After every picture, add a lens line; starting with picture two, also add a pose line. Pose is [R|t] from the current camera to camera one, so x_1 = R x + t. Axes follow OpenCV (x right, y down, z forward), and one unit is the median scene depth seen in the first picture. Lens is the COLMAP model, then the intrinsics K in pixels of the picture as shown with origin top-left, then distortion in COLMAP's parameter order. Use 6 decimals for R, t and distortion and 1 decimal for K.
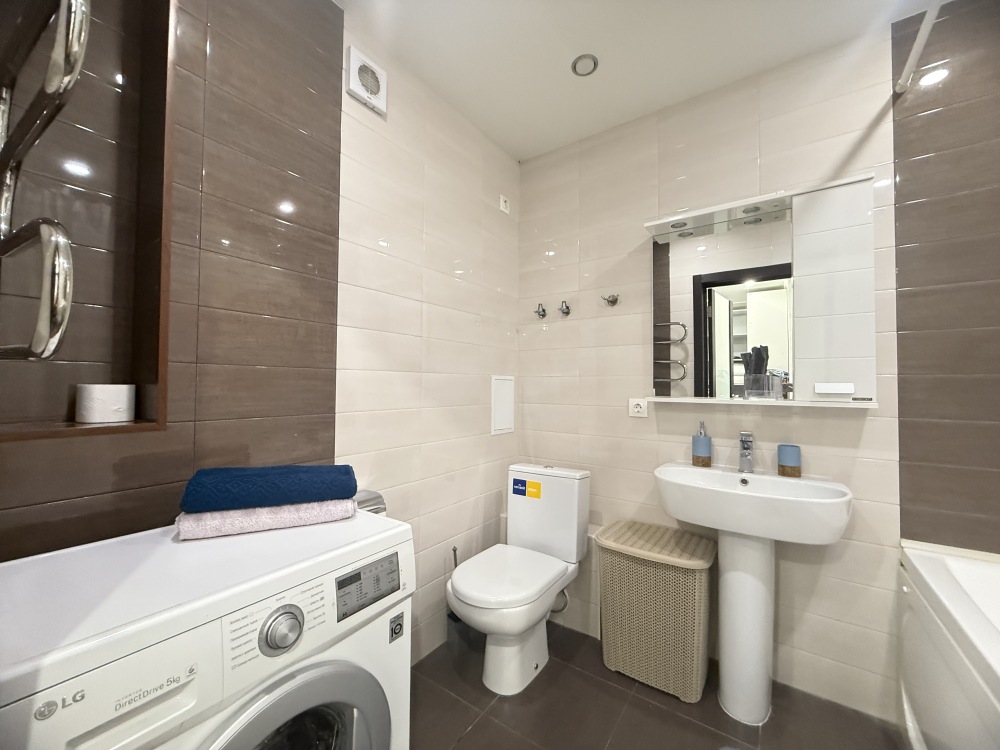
lens RADIAL K [[399.1, 0, 497.1], [0, 399.1, 374.4], [0, 0, 1]] dist [0.000035, 0.000055]
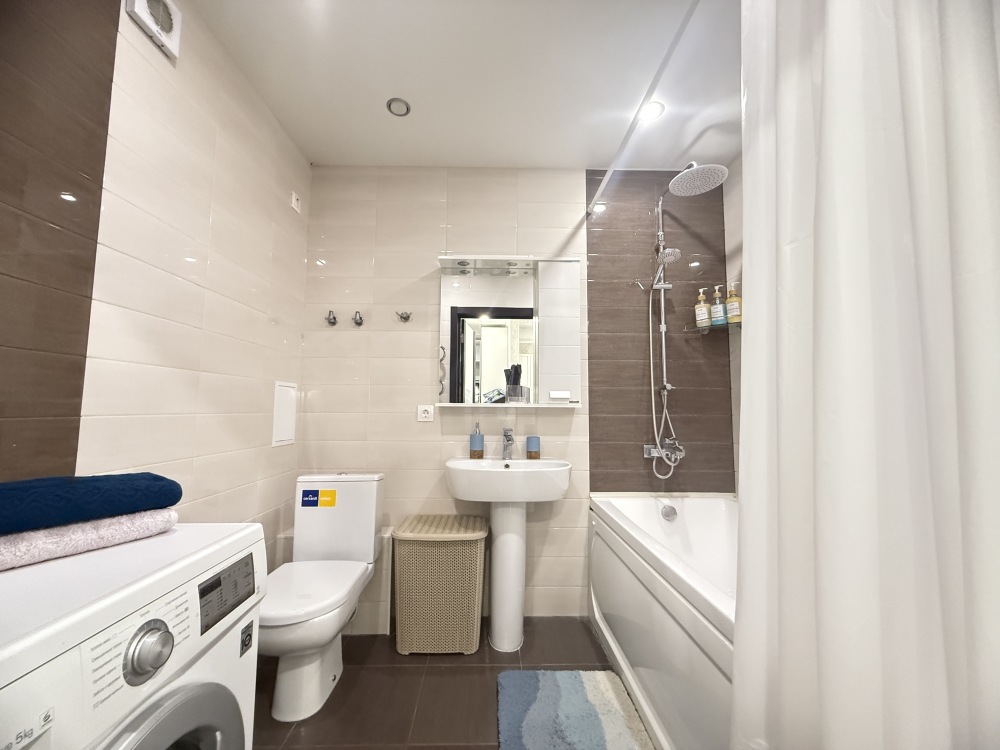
lens RADIAL K [[399.1, 0, 497.1], [0, 399.1, 374.4], [0, 0, 1]] dist [0.000035, 0.000055]
pose [[0.804563, 0.048023, 0.591922, -0.210377], [-0.016588, 0.998153, -0.058433, 0.047027], [-0.593635, 0.037194, 0.803874, -0.050353]]
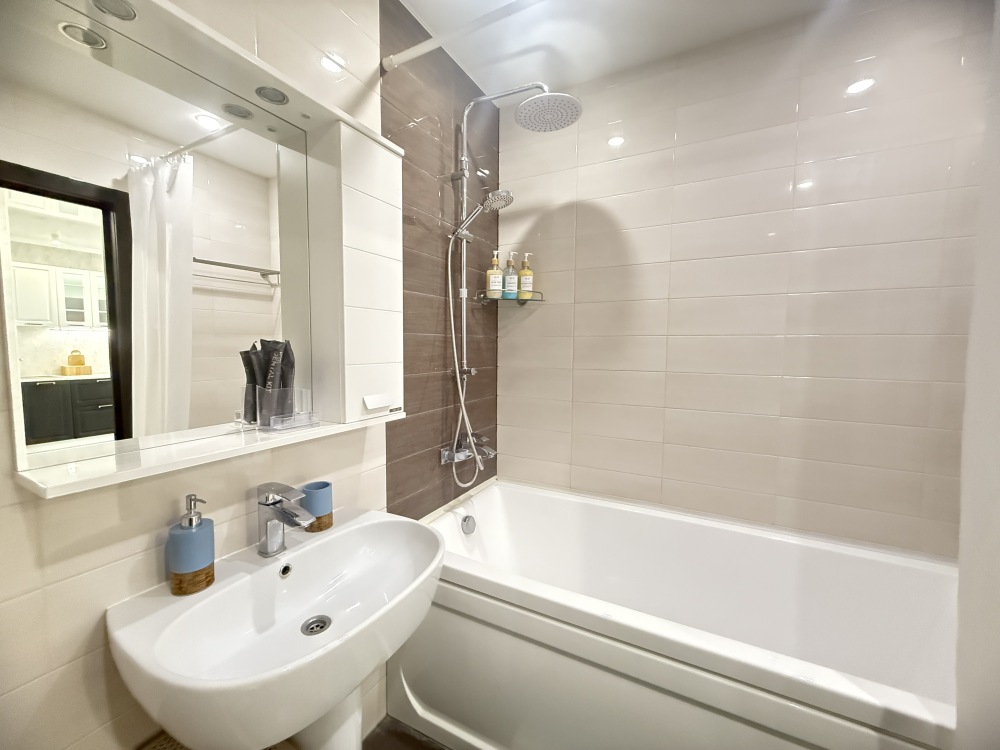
lens RADIAL K [[399.1, 0, 497.1], [0, 399.1, 374.4], [0, 0, 1]] dist [0.000035, 0.000055]
pose [[-0.120363, -0.080867, 0.989431, 0.015313], [-0.031644, 0.996483, 0.077594, -0.084408], [-0.992225, -0.021971, -0.122499, 0.812226]]
